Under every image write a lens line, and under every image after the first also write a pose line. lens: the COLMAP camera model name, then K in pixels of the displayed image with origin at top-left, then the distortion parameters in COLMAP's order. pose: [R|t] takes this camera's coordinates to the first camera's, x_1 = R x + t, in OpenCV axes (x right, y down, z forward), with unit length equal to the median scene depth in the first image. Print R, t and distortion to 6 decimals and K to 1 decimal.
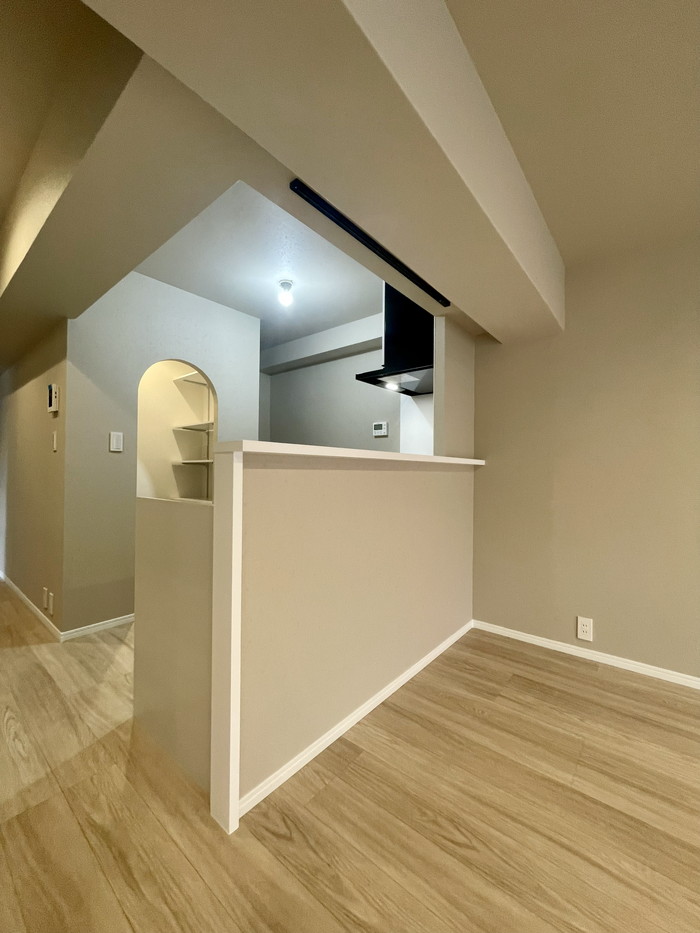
lens RADIAL K [[375.2, 0, 337.5], [0, 375.2, 464.9], [0, 0, 1]] dist [-0.001375, -0.000032]
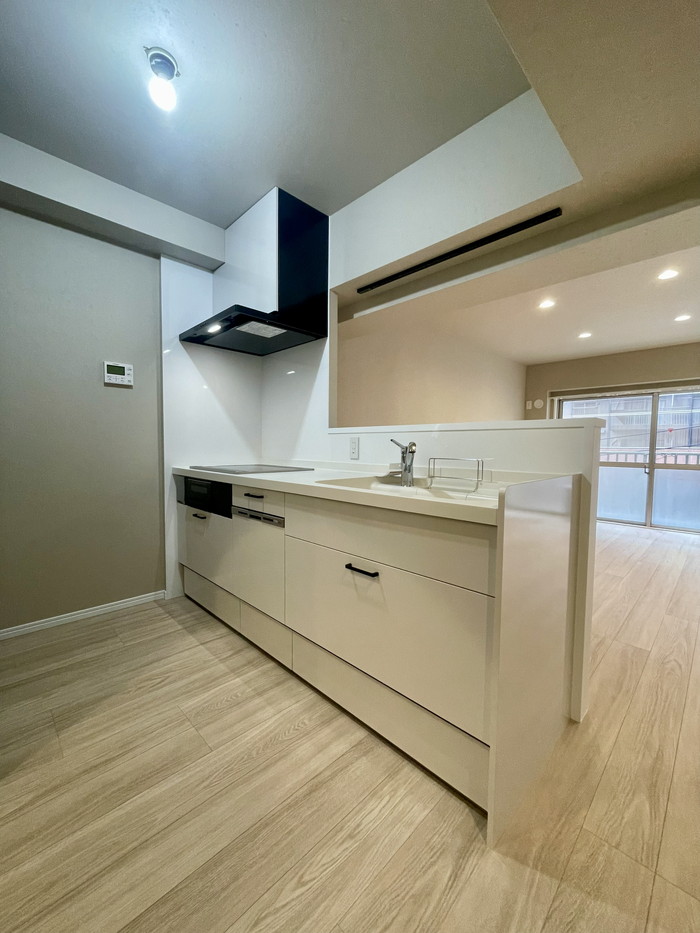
lens RADIAL K [[375.2, 0, 347.8], [0, 375.2, 466.7], [0, 0, 1]] dist [-0.001375, -0.000032]
pose [[0.082822, -0.061049, 0.994693, -0.703194], [-0.037533, 0.997223, 0.064330, 0.011251], [-0.995857, -0.042661, 0.080301, 0.752682]]
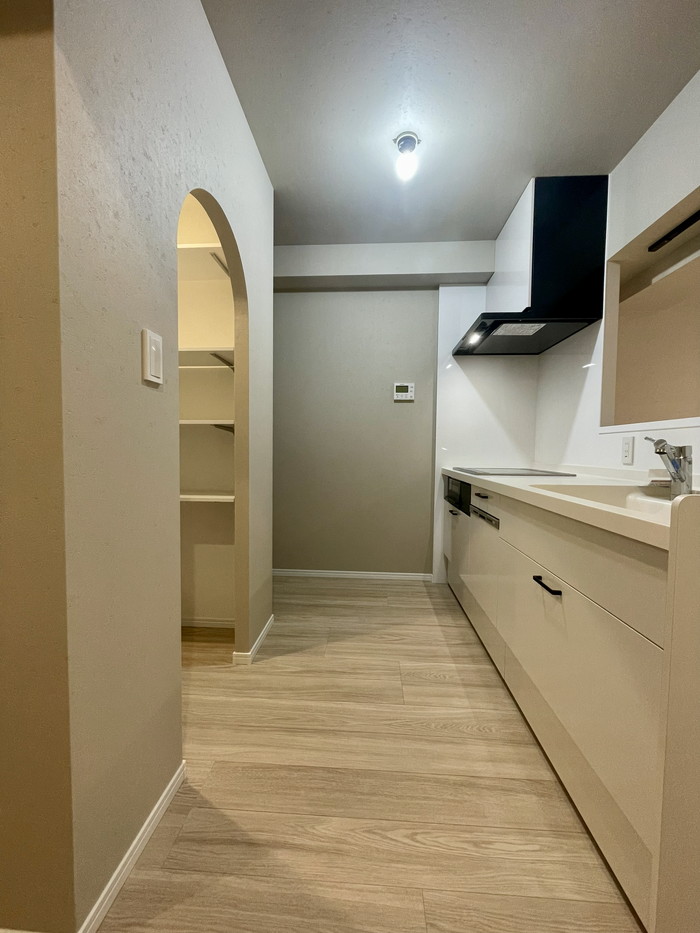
lens RADIAL K [[375.2, 0, 350.0], [0, 375.2, 466.5], [0, 0, 1]] dist [-0.001375, -0.000032]
pose [[0.796115, -0.025066, 0.604626, -0.658681], [-0.022327, 0.997245, 0.070741, 0.015953], [-0.604733, -0.069818, 0.793362, 0.568789]]
